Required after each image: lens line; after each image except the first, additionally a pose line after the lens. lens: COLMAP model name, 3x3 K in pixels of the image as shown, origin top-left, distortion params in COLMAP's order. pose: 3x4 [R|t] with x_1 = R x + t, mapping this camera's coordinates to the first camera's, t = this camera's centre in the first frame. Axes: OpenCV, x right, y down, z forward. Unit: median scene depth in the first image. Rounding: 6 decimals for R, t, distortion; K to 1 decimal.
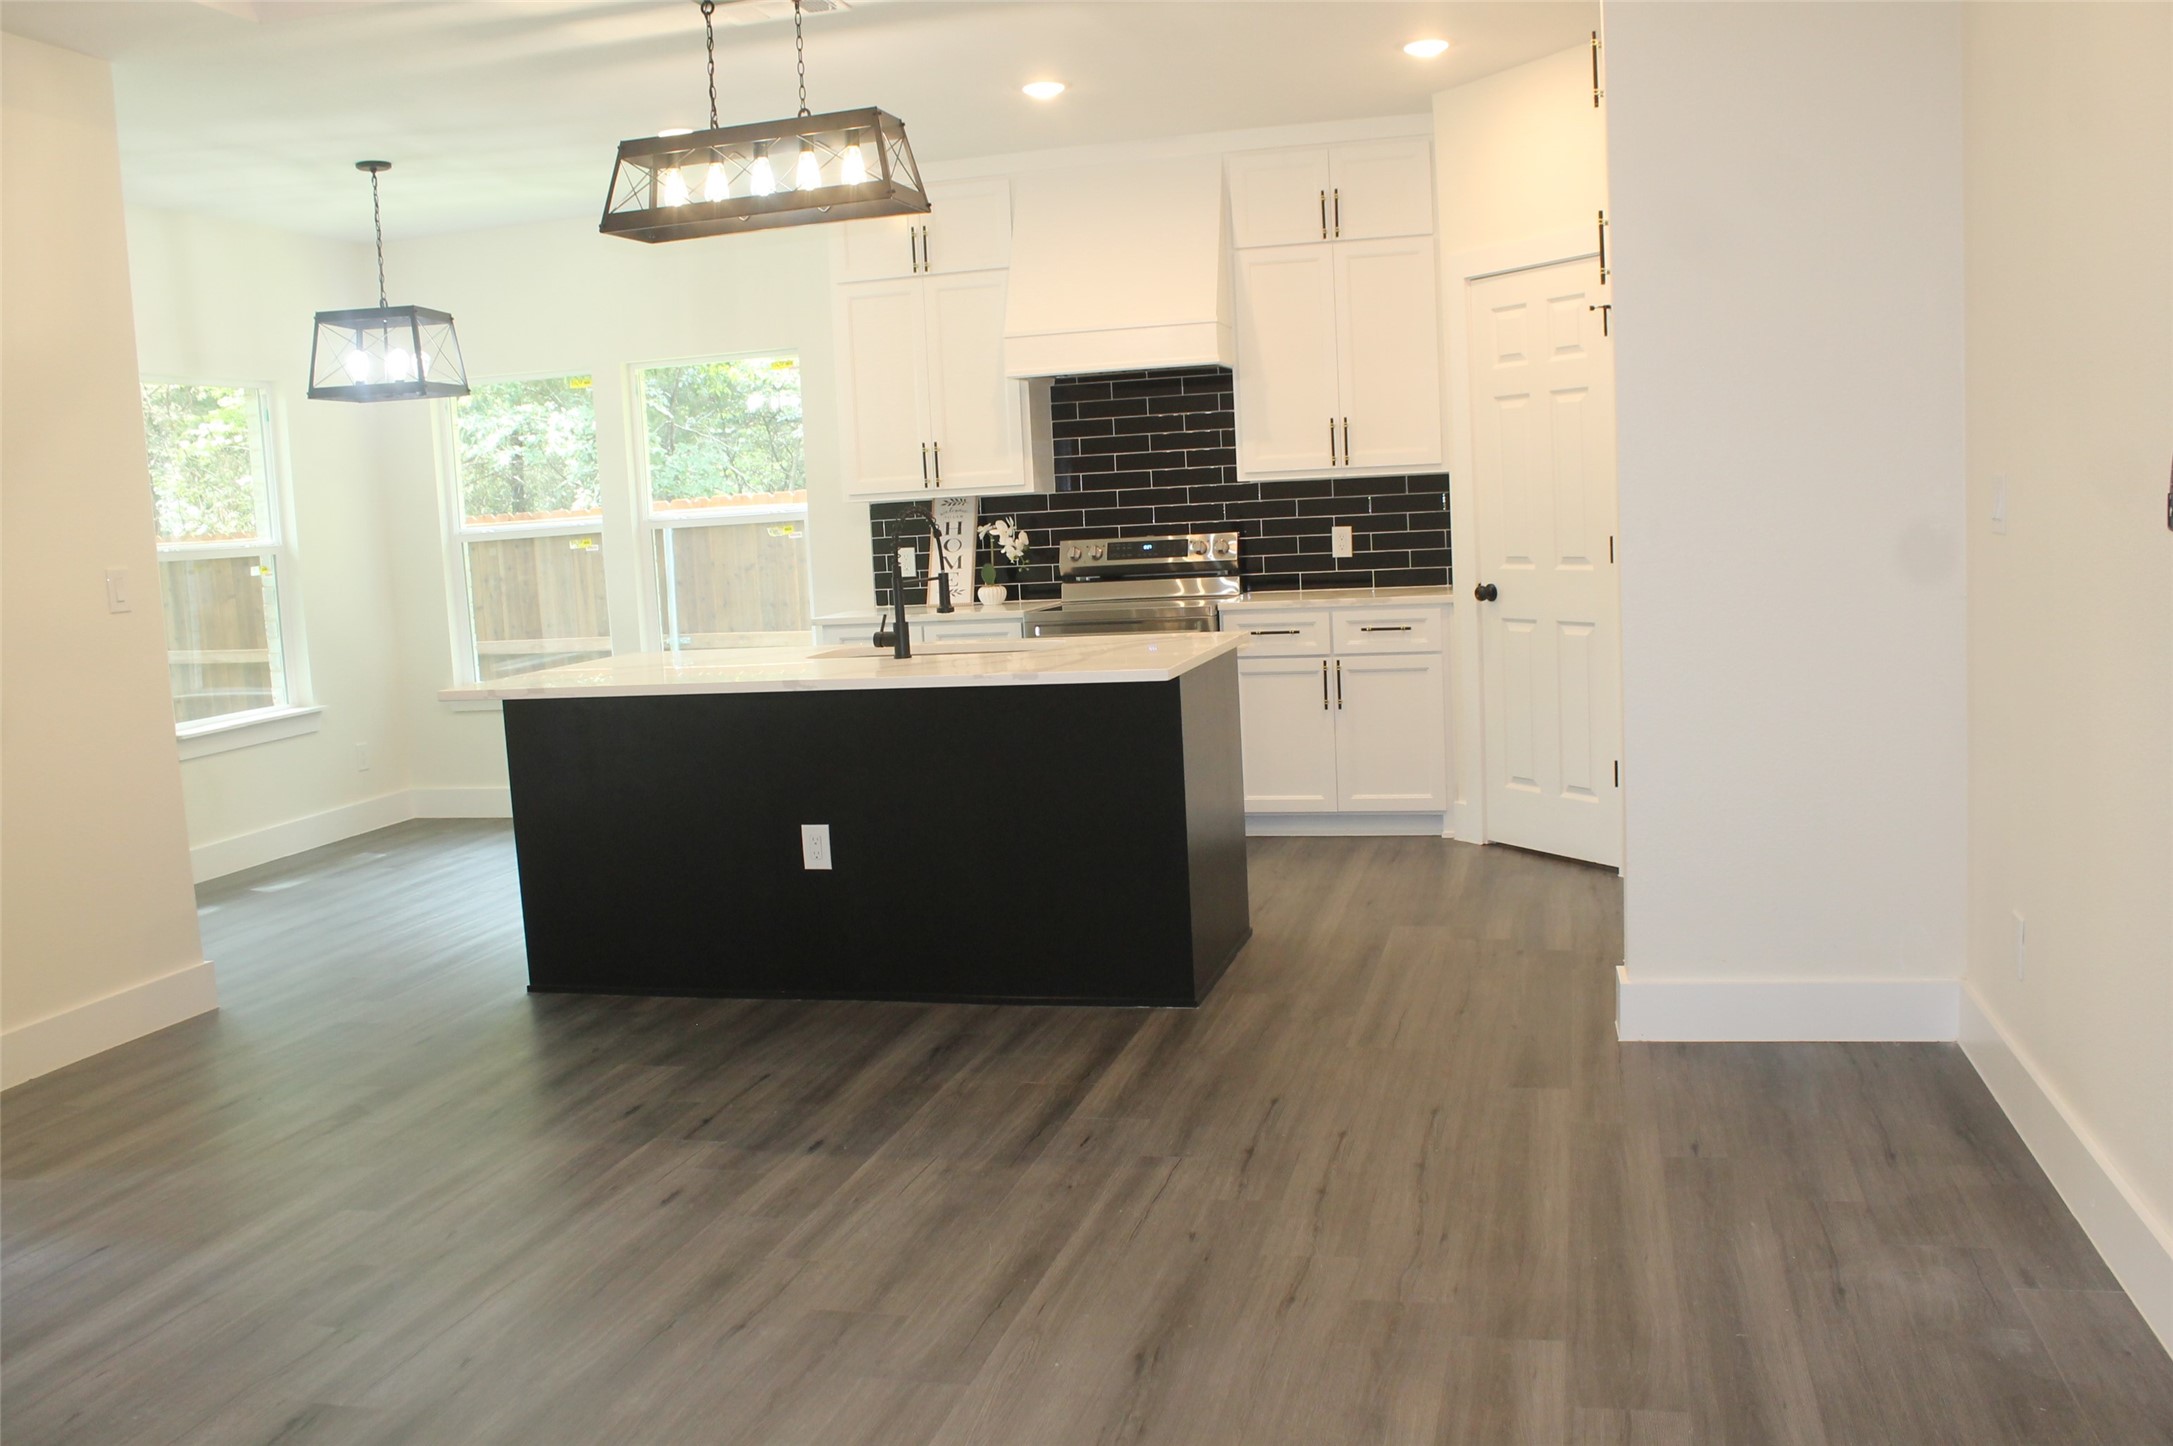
lens RADIAL K [[1846.8, 0, 1086.5], [0, 1846.8, 723.0], [0, 0, 1]] dist [-0.162645, 0.120026]
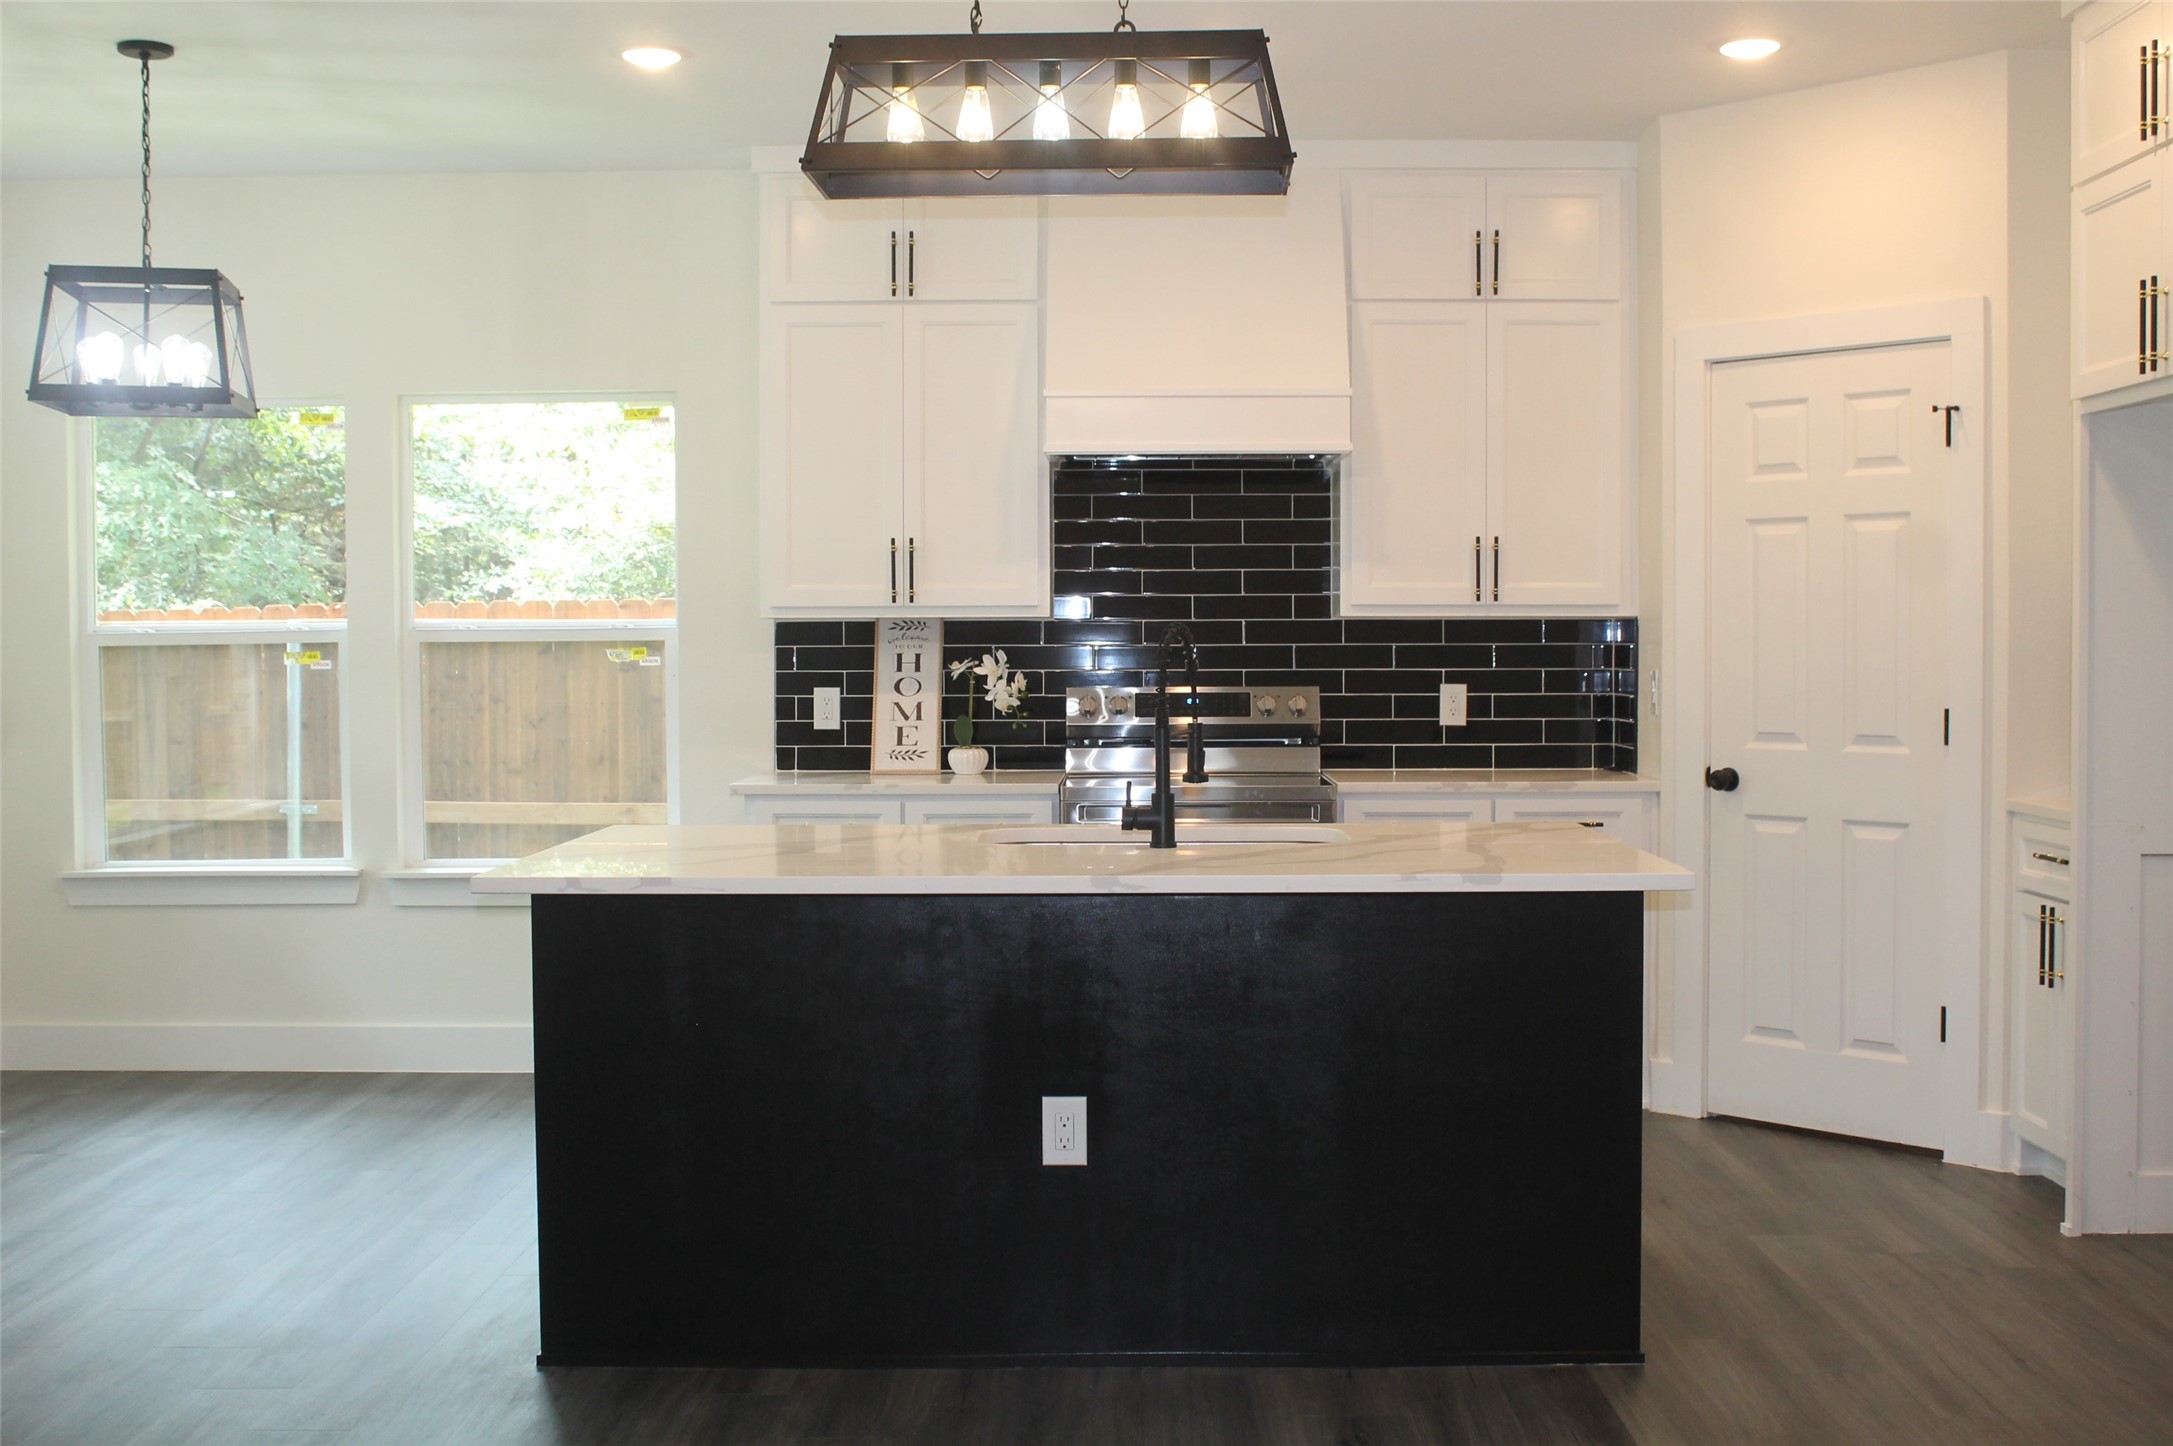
lens RADIAL K [[2390.4, 0, 1086.5], [0, 2390.4, 723.0], [0, 0, 1]] dist [-0.112151, 0.041539]
pose [[0.968350, 0.040470, 0.246294, -0.240972], [-0.017480, 0.995340, -0.094826, 0.002074], [-0.248984, 0.087520, 0.964545, 0.115023]]
